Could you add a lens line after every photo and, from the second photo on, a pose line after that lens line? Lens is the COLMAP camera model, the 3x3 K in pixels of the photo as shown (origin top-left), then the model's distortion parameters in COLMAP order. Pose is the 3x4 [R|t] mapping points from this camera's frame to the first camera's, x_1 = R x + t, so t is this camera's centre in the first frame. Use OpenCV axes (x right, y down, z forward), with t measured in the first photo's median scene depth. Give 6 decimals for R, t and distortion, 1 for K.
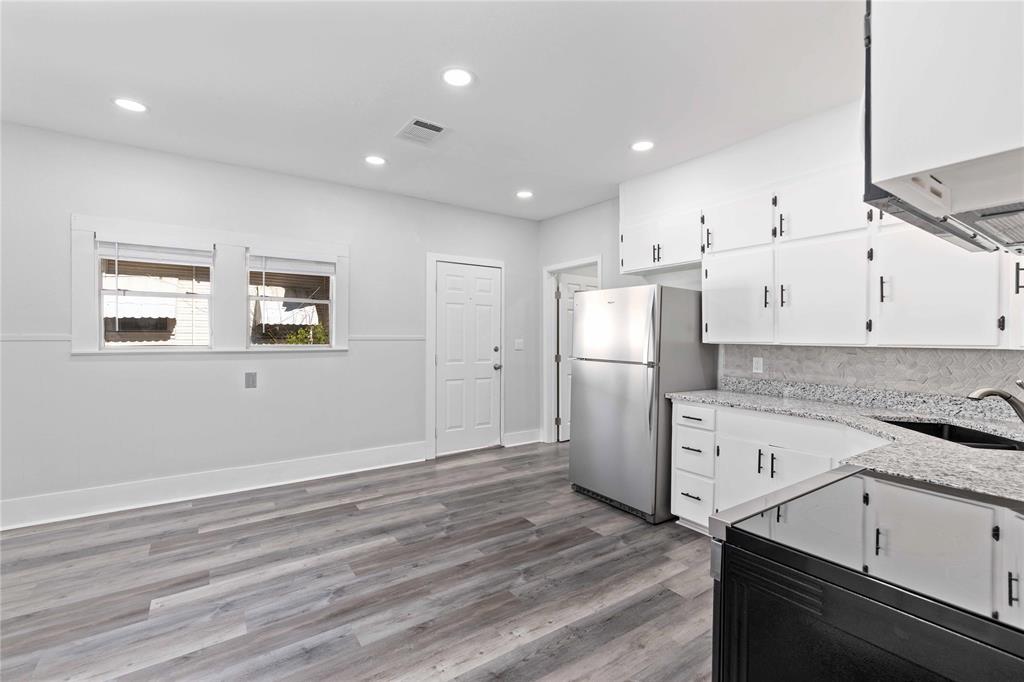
lens RADIAL K [[448.6, 0, 506.7], [0, 448.6, 338.1], [0, 0, 1]] dist [0.001742, 0.000178]
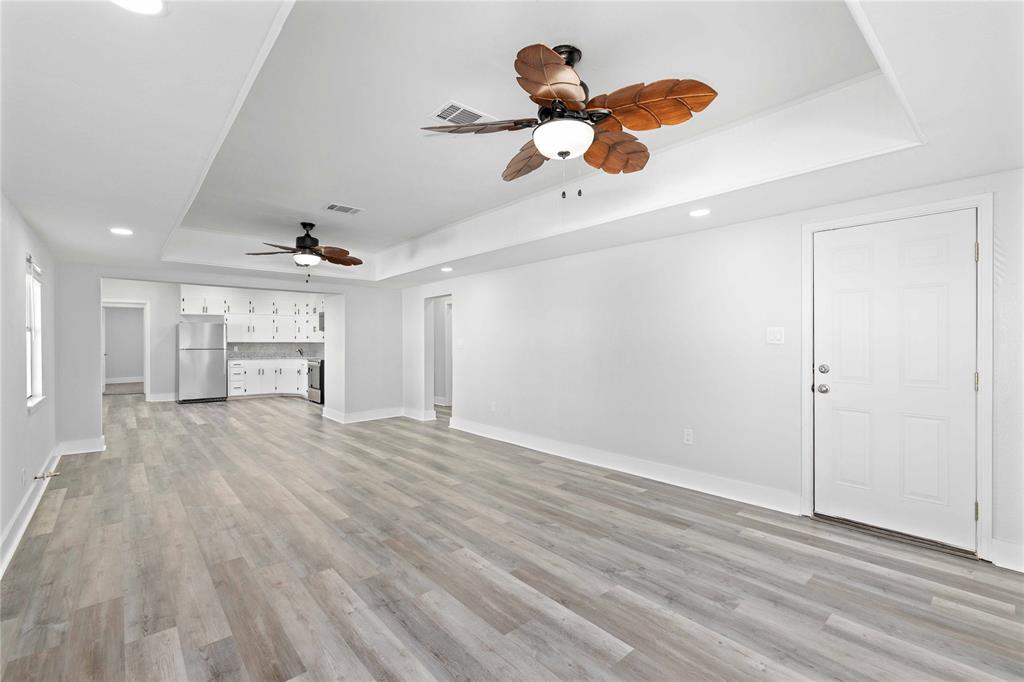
lens RADIAL K [[448.6, 0, 506.7], [0, 448.6, 338.1], [0, 0, 1]] dist [0.001742, 0.000178]
pose [[-0.131845, -0.003816, 0.991263, -3.143329], [0.000711, 0.999992, 0.003944, -0.030825], [-0.991270, 0.001225, -0.131841, -0.546835]]
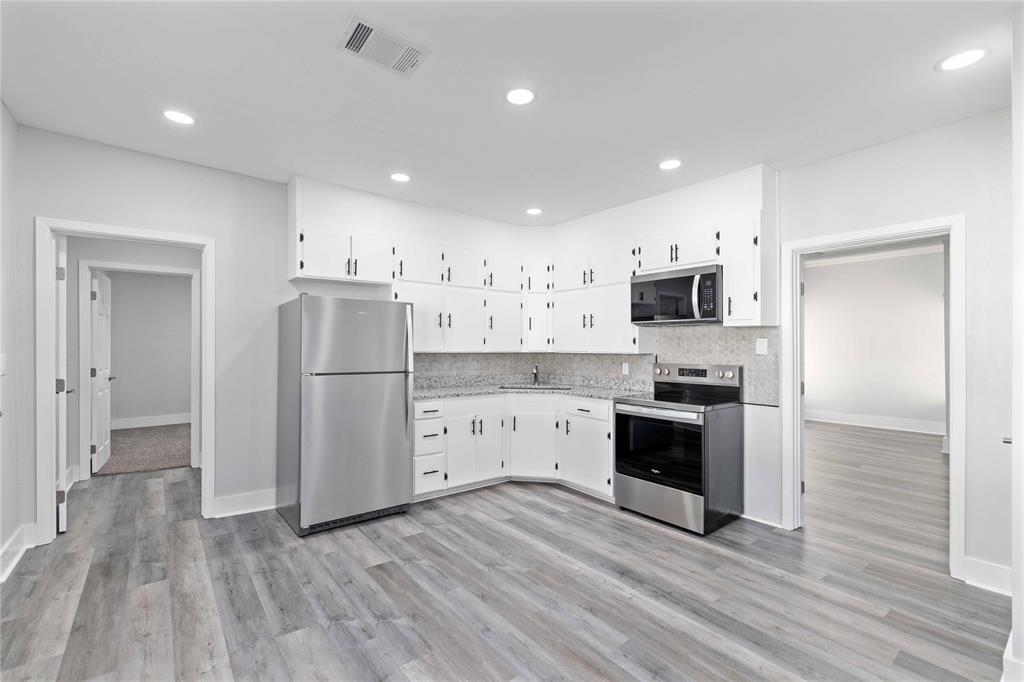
lens RADIAL K [[446.4, 0, 506.7], [0, 446.4, 342.4], [0, 0, 1]] dist [-0.000723, 0.000119]
pose [[-0.069831, -0.000448, 0.997559, -0.866239], [-0.002365, 0.999997, 0.000283, -0.019111], [-0.997556, -0.002339, -0.069832, 0.863415]]
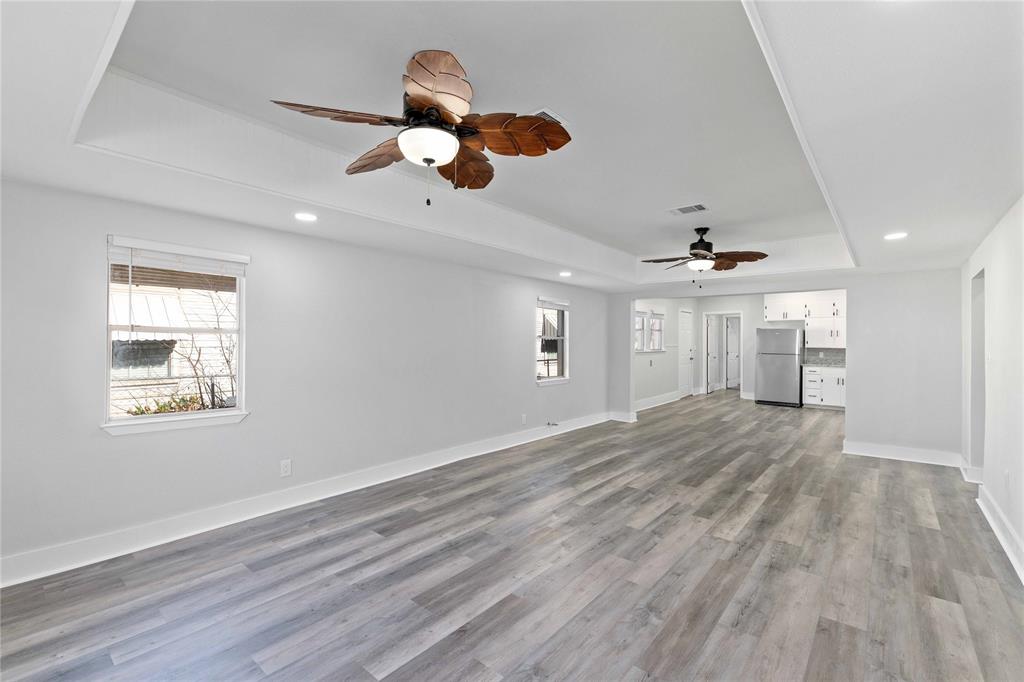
lens RADIAL K [[451.2, 0, 510.4], [0, 451.2, 342.5], [0, 0, 1]] dist [0.004016, 0.000491]
pose [[0.960615, -0.002745, 0.277870, -2.510287], [0.002463, 0.999996, 0.001364, -0.035253], [-0.277873, -0.000626, 0.960618, -1.469170]]
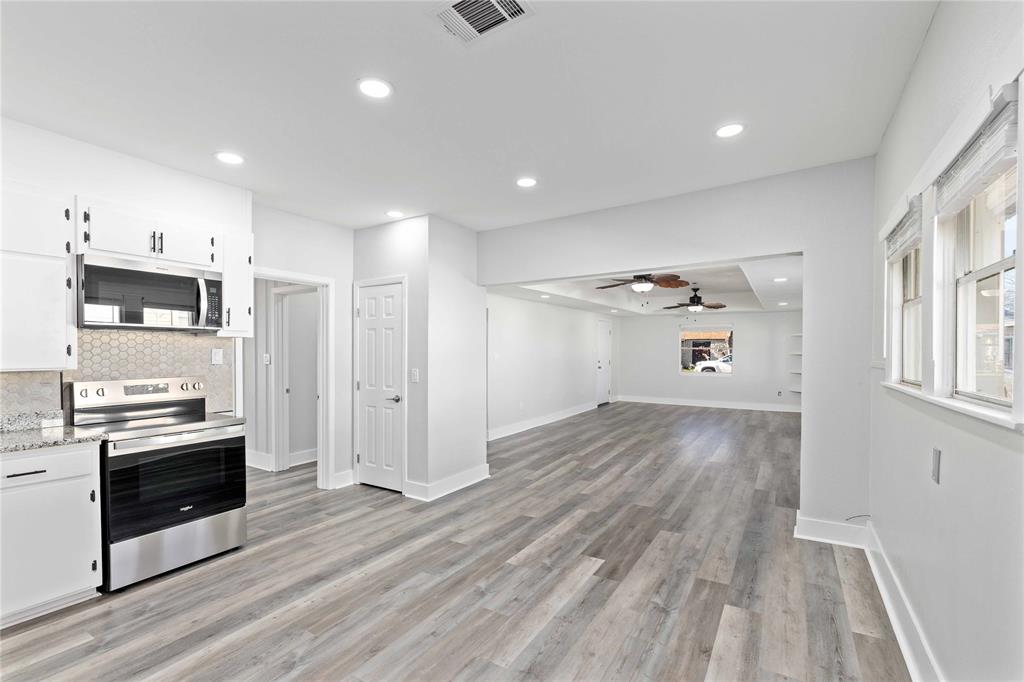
lens RADIAL K [[451.6, 0, 504.9], [0, 451.6, 358.4], [0, 0, 1]] dist [-0.001159, -0.000170]
pose [[-0.916169, -0.000346, -0.400792, 0.014904], [-0.004823, 0.999937, 0.010160, -0.021183], [0.400763, 0.011241, -0.916113, 1.548854]]
